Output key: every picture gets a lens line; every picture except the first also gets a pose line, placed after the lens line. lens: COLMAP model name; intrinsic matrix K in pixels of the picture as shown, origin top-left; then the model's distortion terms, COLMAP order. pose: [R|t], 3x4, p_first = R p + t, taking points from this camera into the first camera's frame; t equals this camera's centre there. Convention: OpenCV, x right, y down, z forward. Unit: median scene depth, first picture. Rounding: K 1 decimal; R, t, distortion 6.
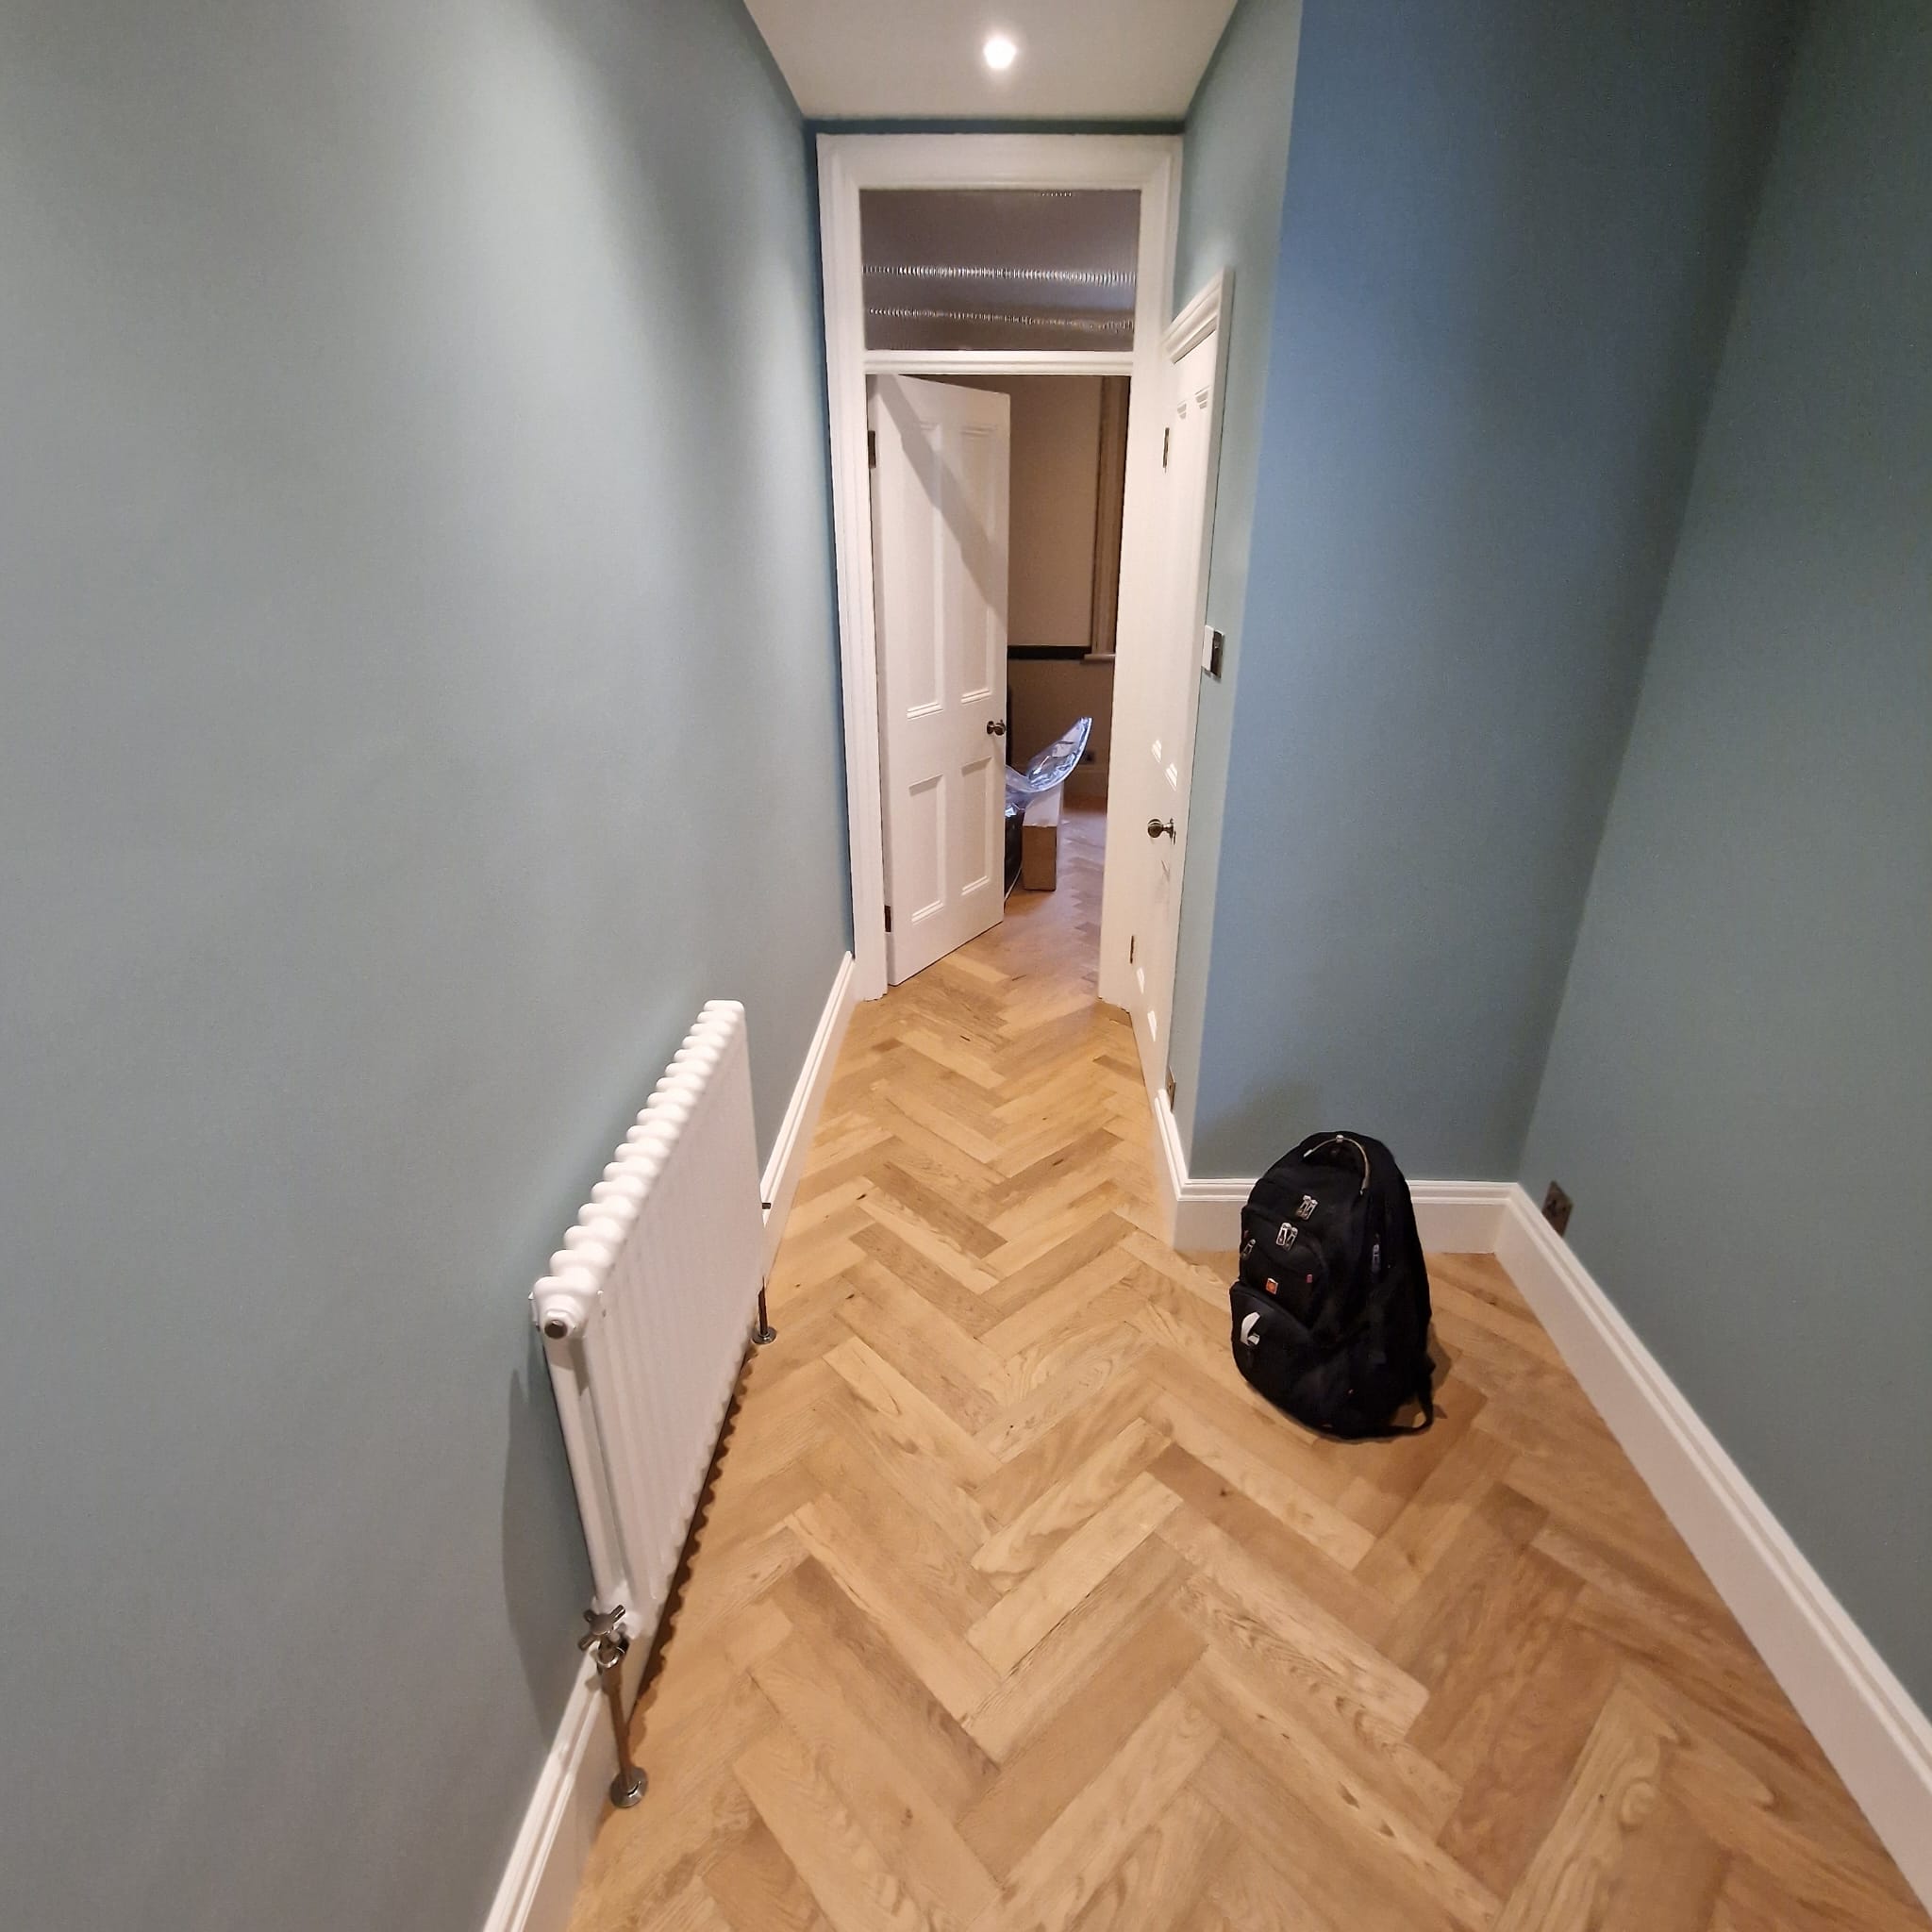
lens RADIAL K [[1059.4, 0, 976.3], [0, 1059.4, 973.4], [0, 0, 1]] dist [-0.001351, 0.001420]
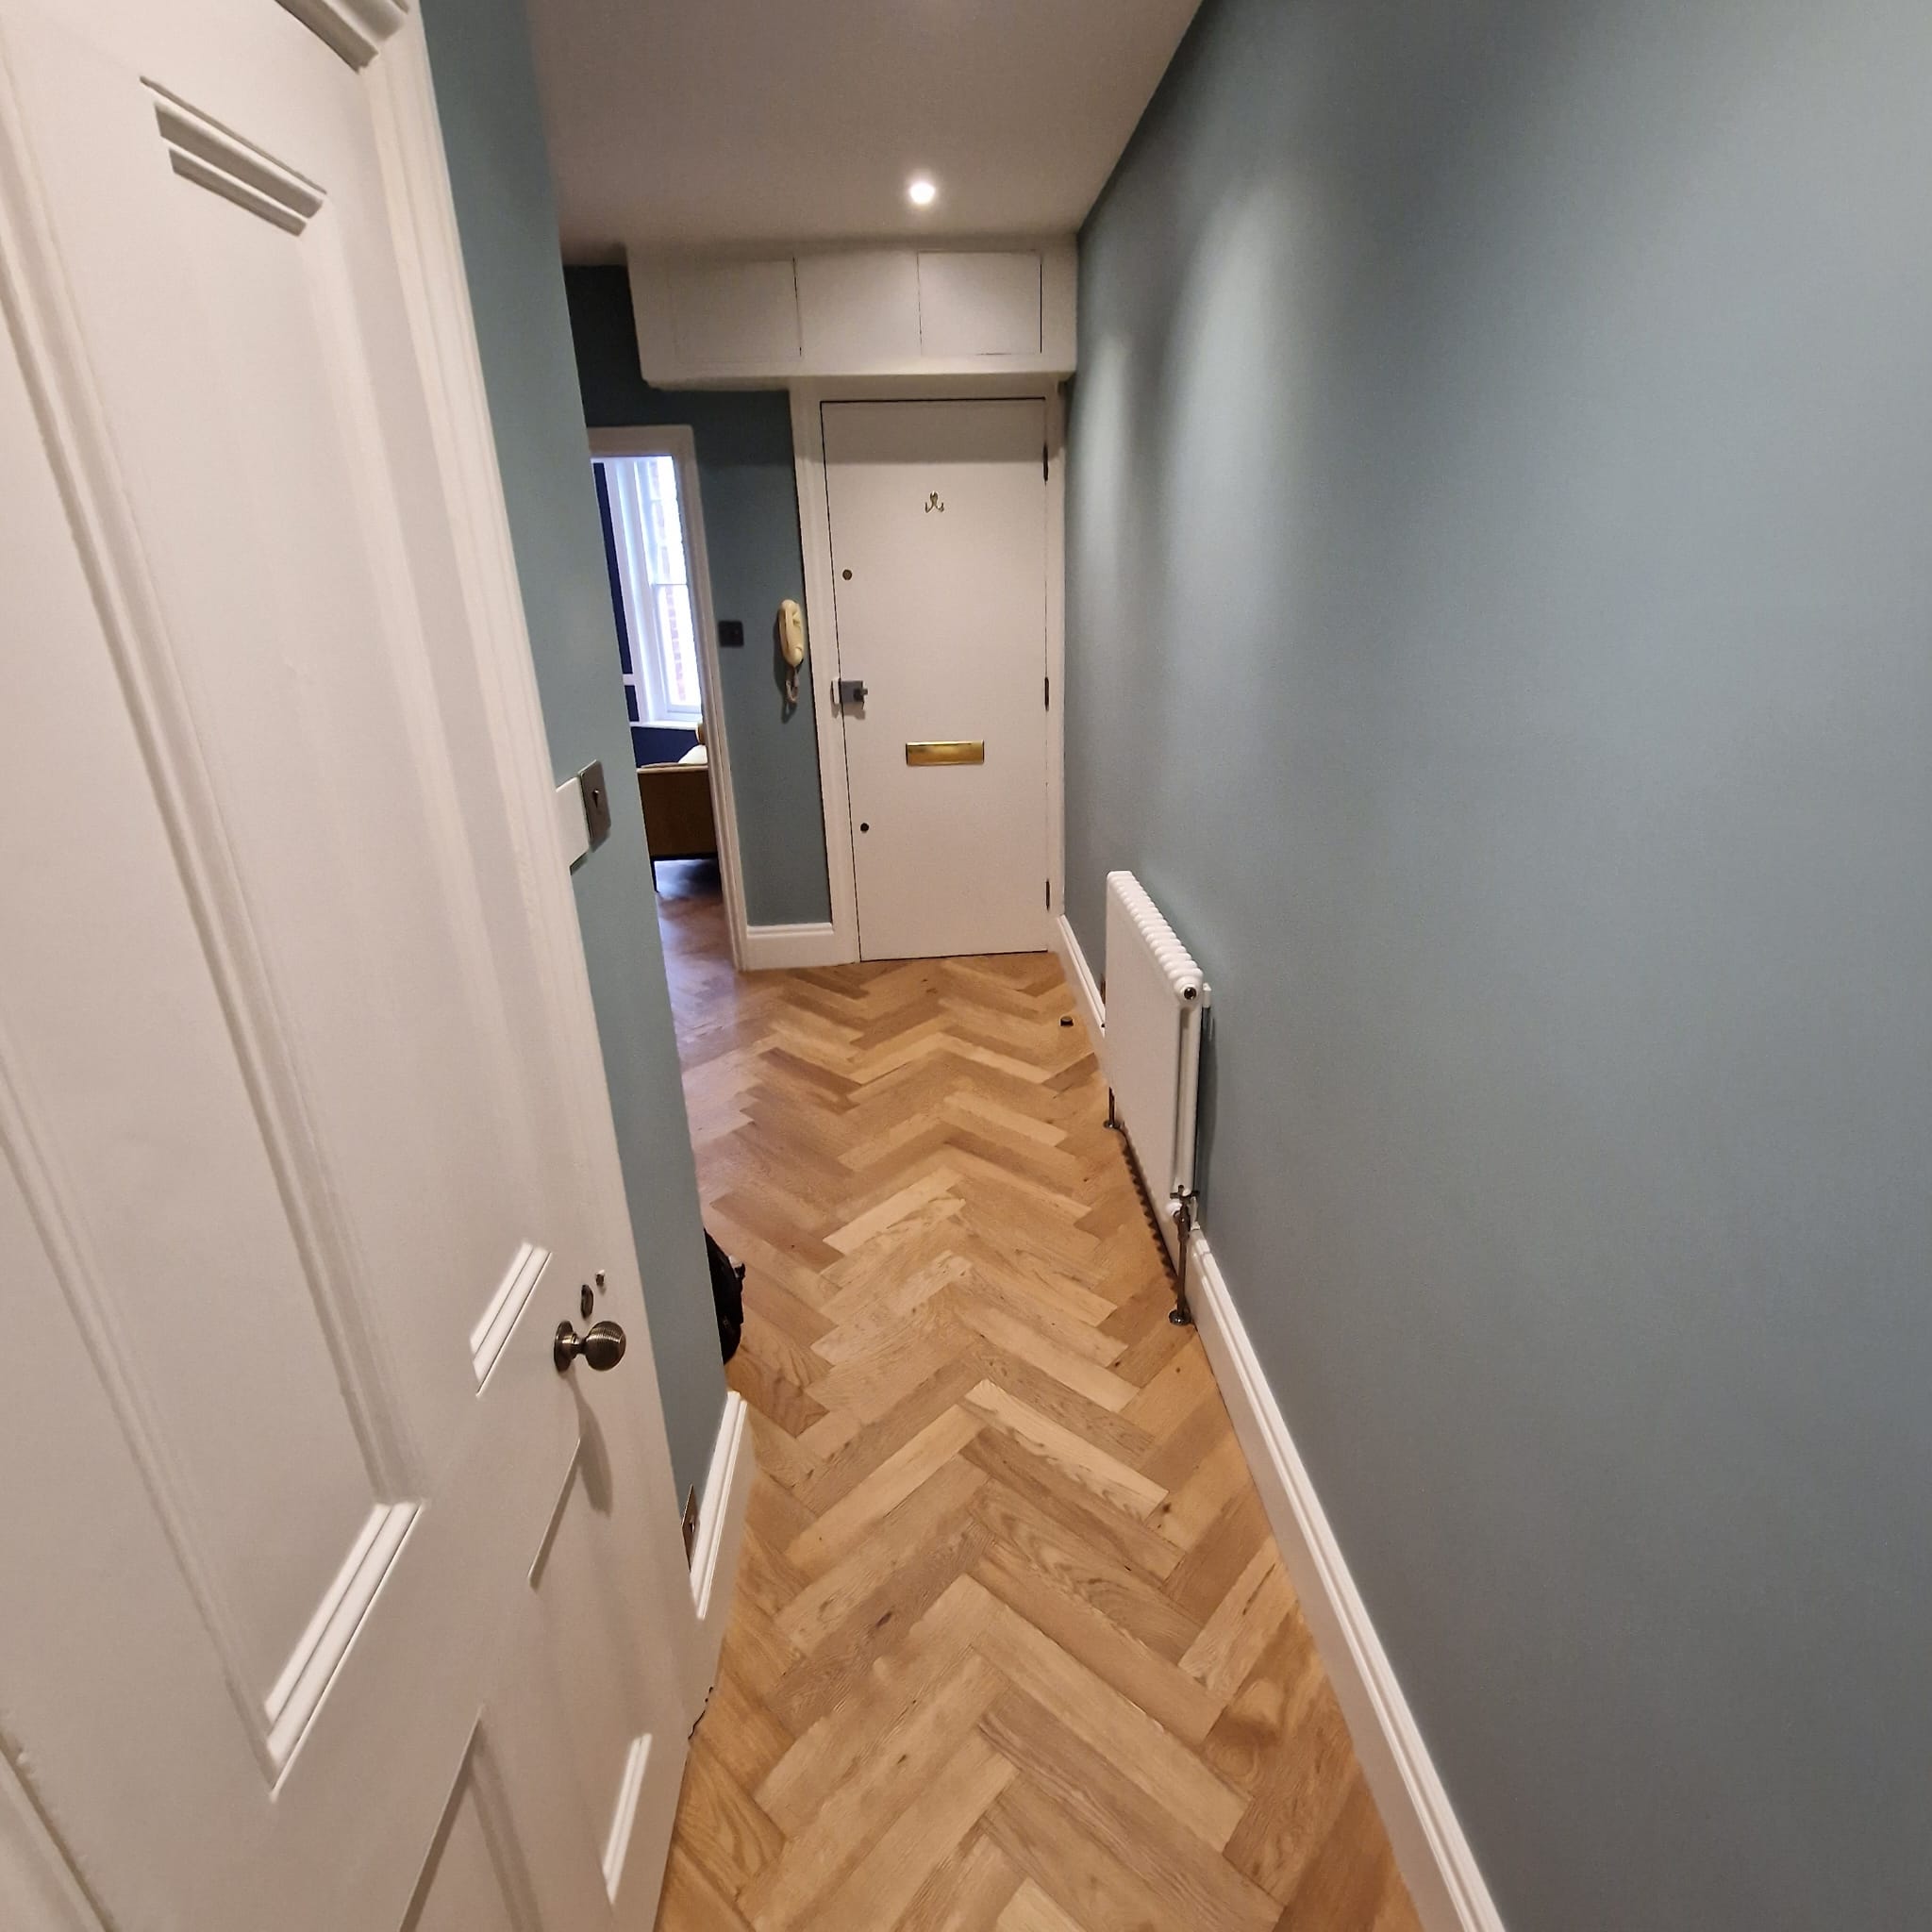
lens RADIAL K [[1059.4, 0, 975.2], [0, 1059.4, 964.4], [0, 0, 1]] dist [-0.001351, 0.001420]
pose [[-0.995836, 0.053826, -0.073570, 0.058049], [-0.013893, 0.708020, 0.706056, -0.593414], [0.090093, 0.704138, -0.704324, 1.338326]]
